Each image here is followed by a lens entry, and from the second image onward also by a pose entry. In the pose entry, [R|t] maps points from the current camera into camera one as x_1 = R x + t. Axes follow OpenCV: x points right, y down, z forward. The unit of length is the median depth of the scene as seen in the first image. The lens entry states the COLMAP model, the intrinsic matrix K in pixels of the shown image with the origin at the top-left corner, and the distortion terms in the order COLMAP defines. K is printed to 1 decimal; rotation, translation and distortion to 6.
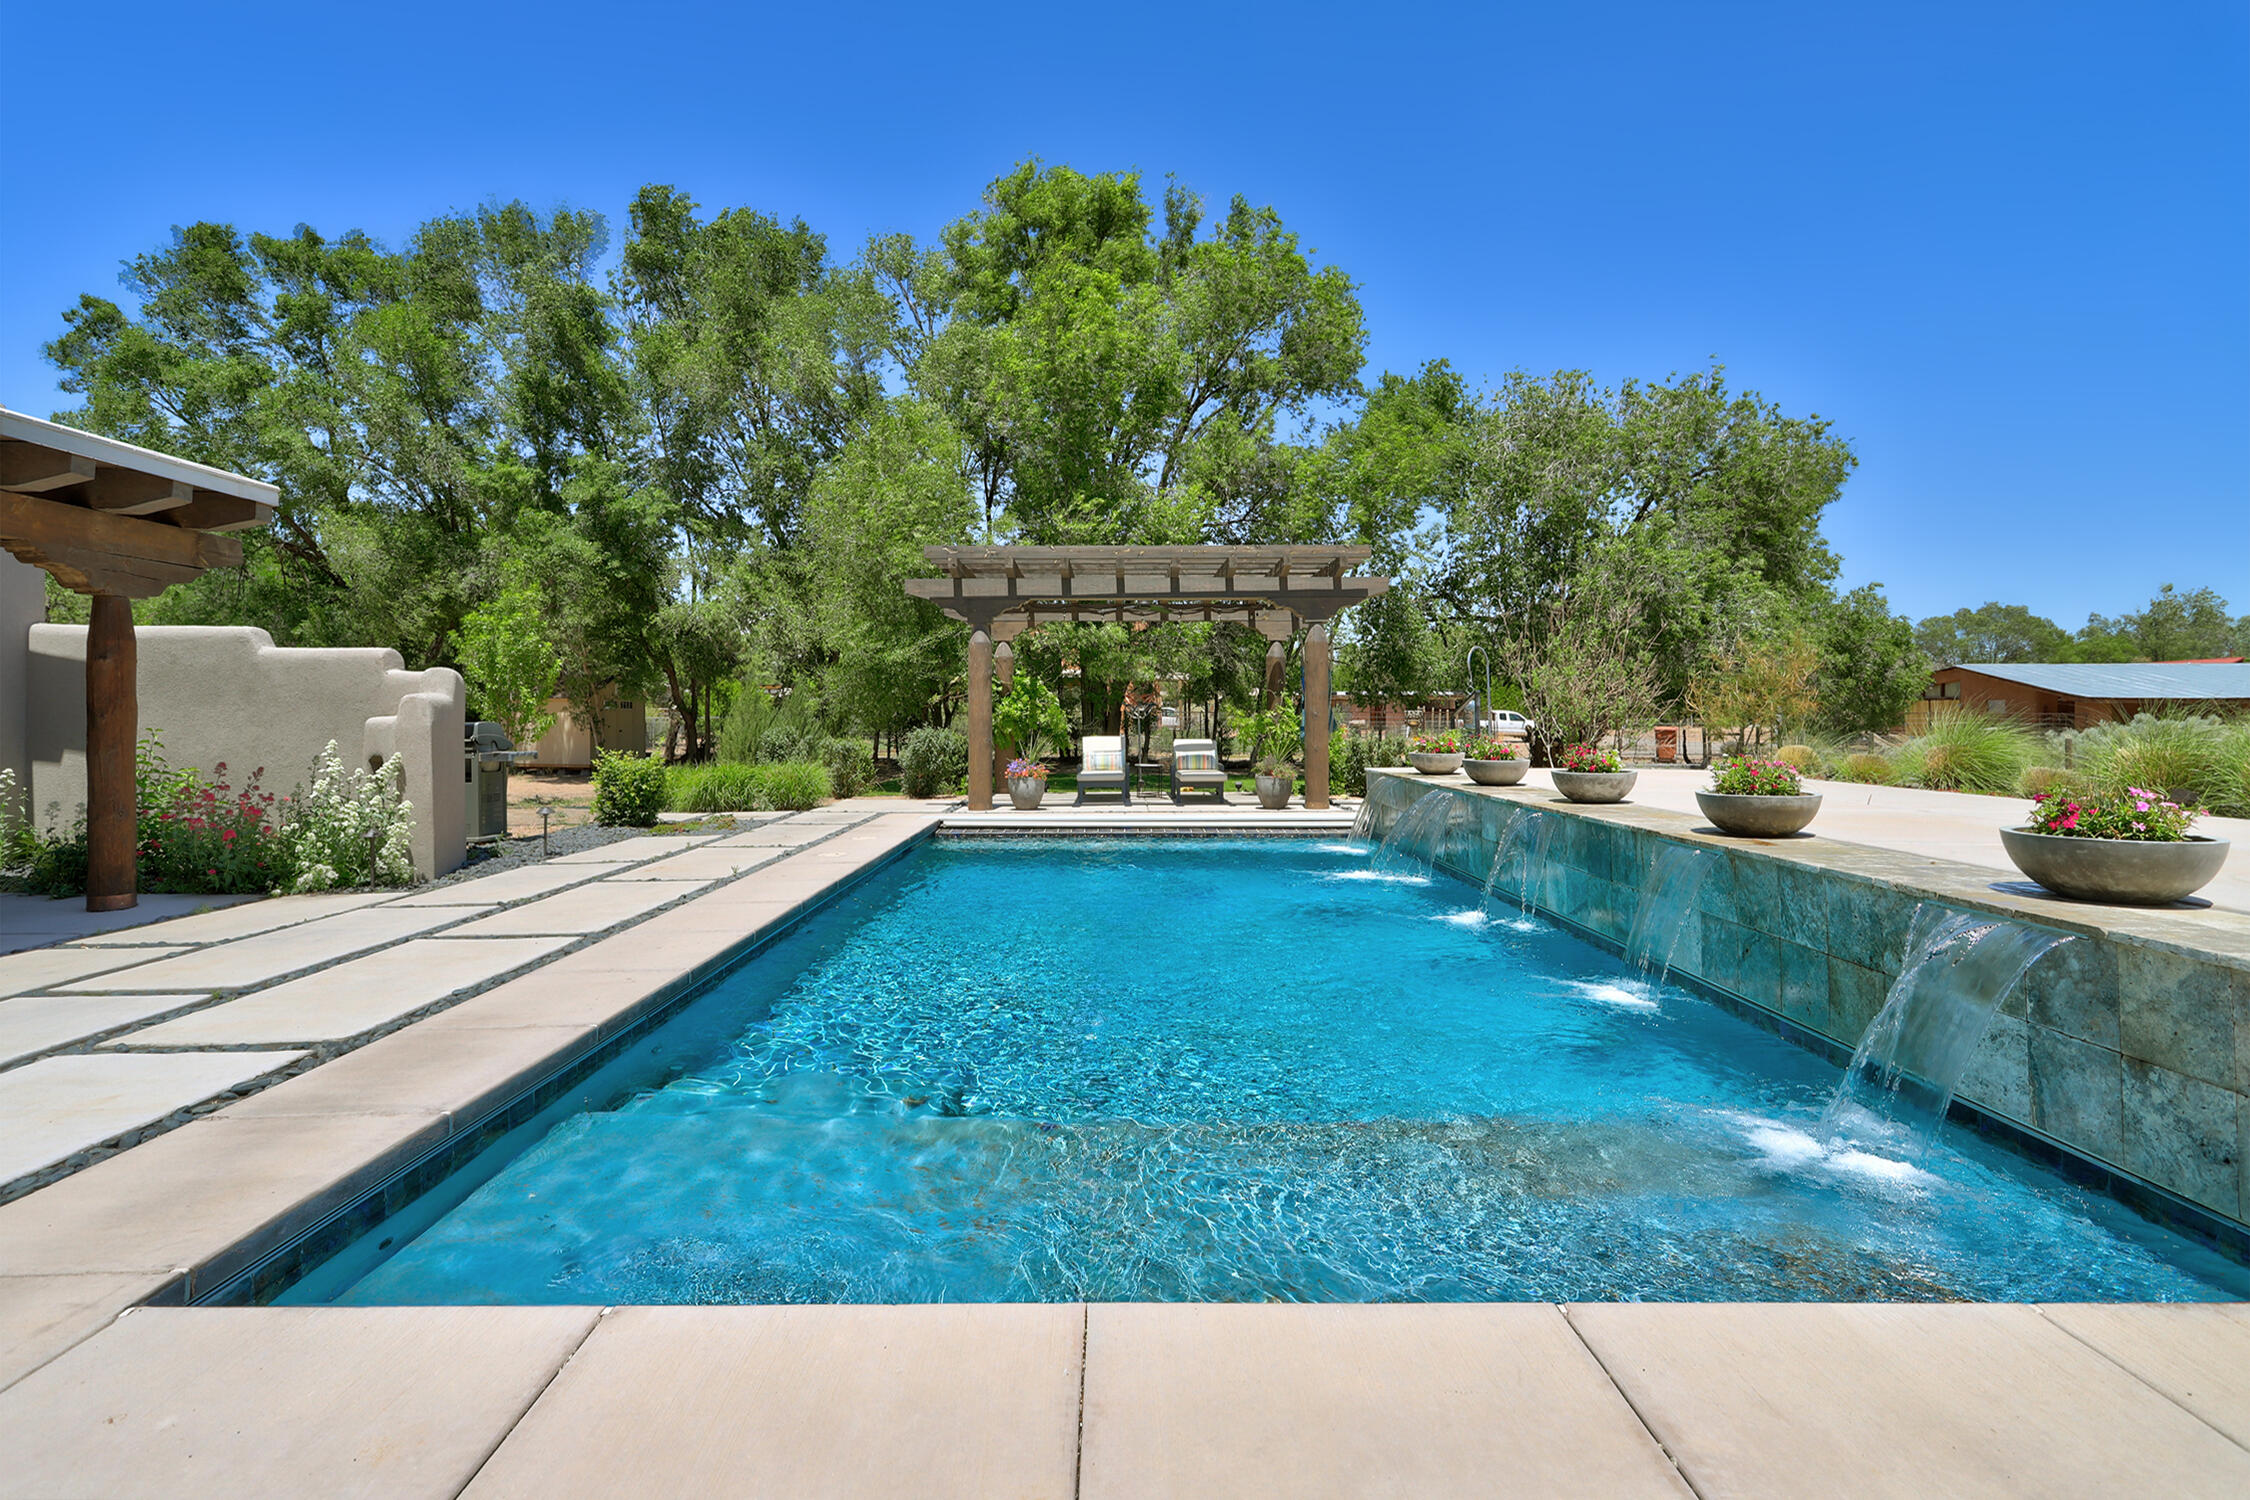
lens RADIAL K [[1114.7, 0, 1115.3], [0, 1114.7, 718.2], [0, 0, 1]] dist [-0.004145, 0.000762]
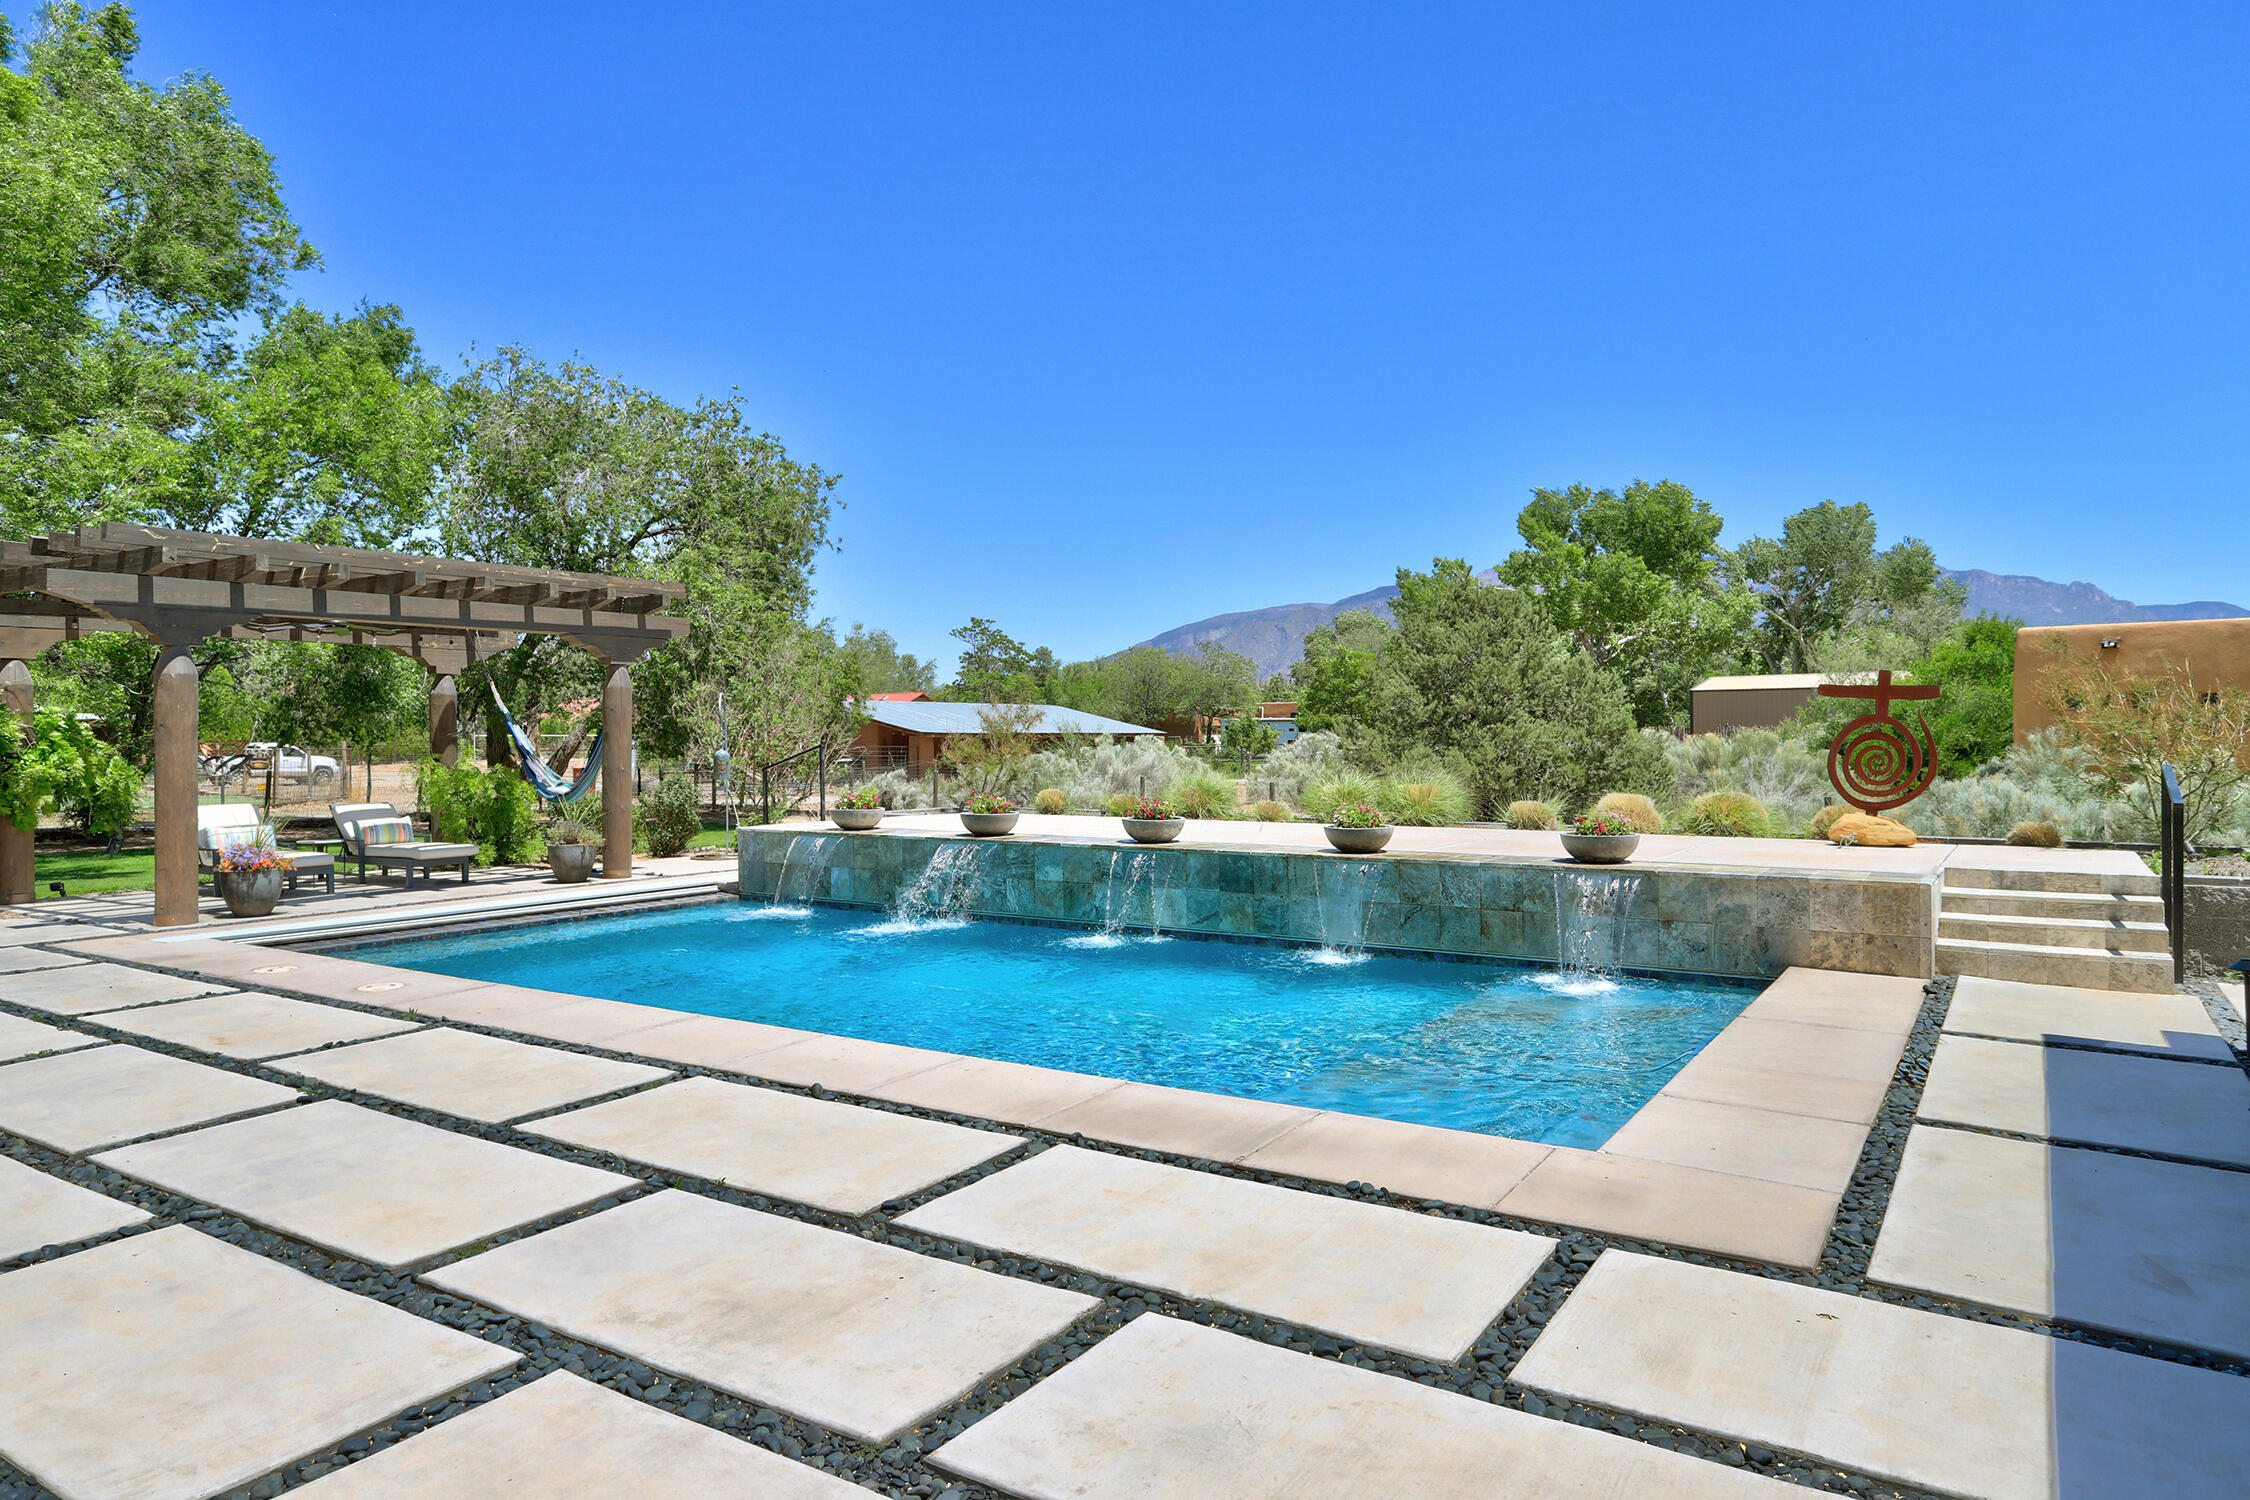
lens RADIAL K [[1361.1, 0, 1180.2], [0, 1361.1, 745.5], [0, 0, 1]] dist [-0.003425, -0.000589]
pose [[0.540228, -0.006806, 0.841491, -0.704790], [0.007647, 0.999966, 0.003178, -0.034125], [-0.841484, 0.004717, 0.540262, 0.079067]]
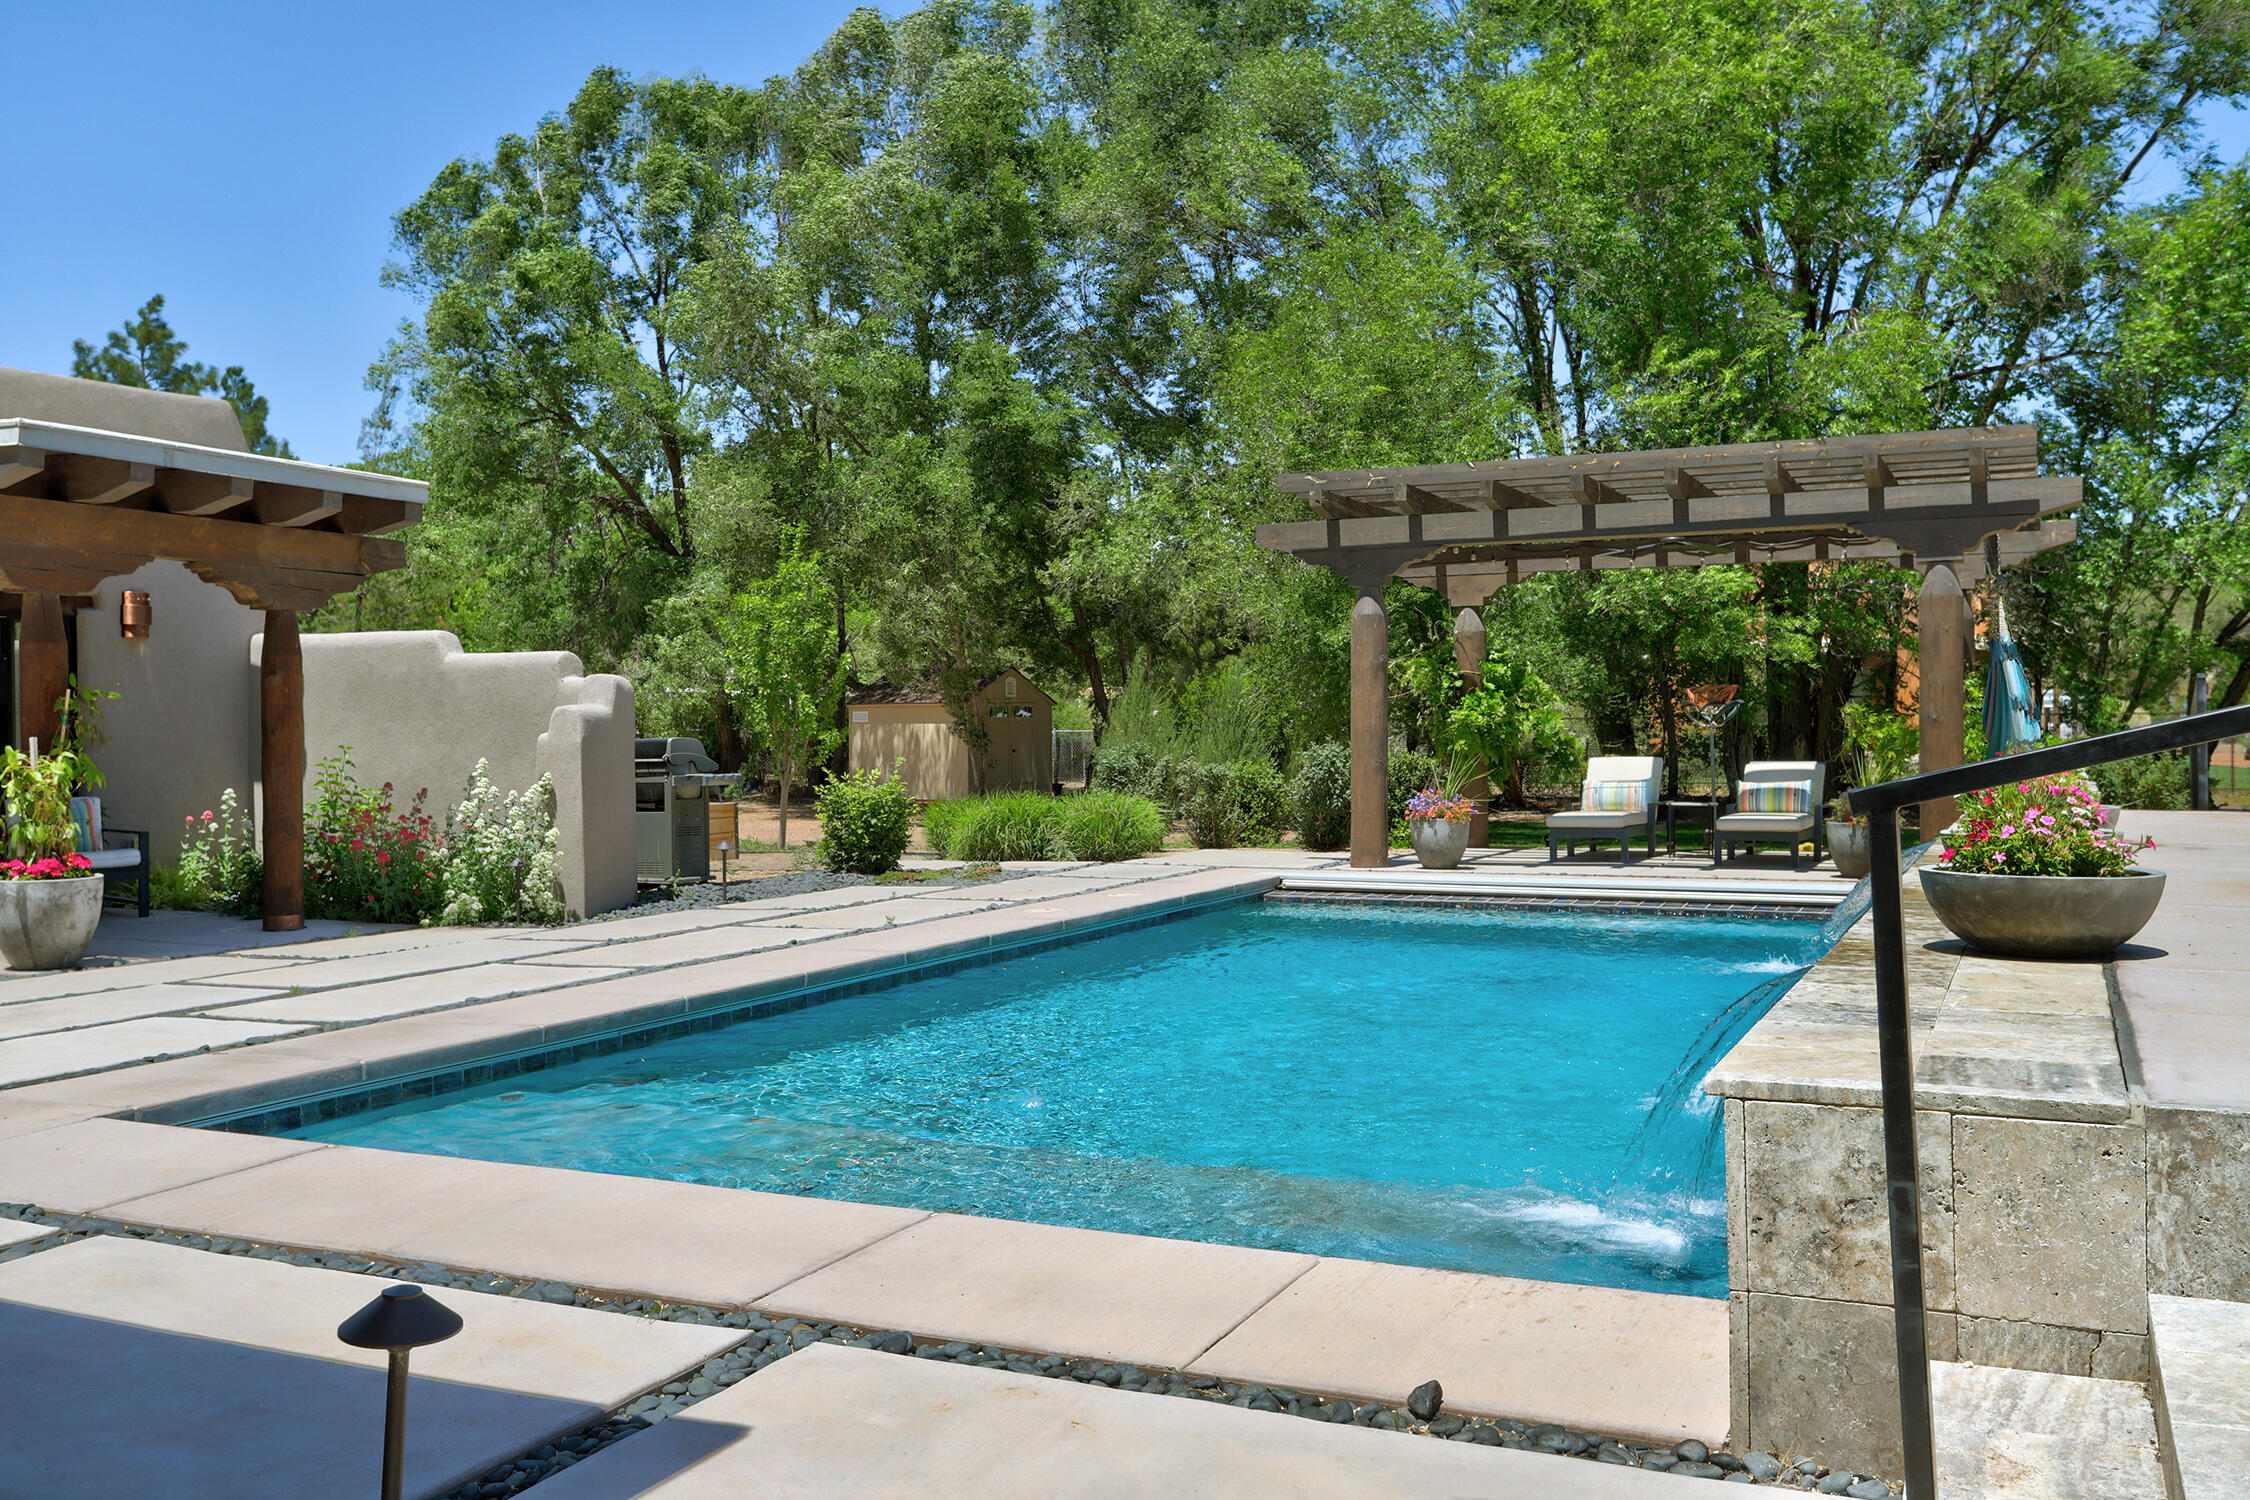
lens RADIAL K [[1982.0, 0, 1122.9], [0, 1982.0, 736.4], [0, 0, 1]] dist [-0.002295, -0.010793]
pose [[0.913704, -0.004905, -0.406350, 0.341867], [0.006546, 0.999975, 0.002648, 0.000798], [0.406327, -0.005079, 0.913714, -0.207537]]
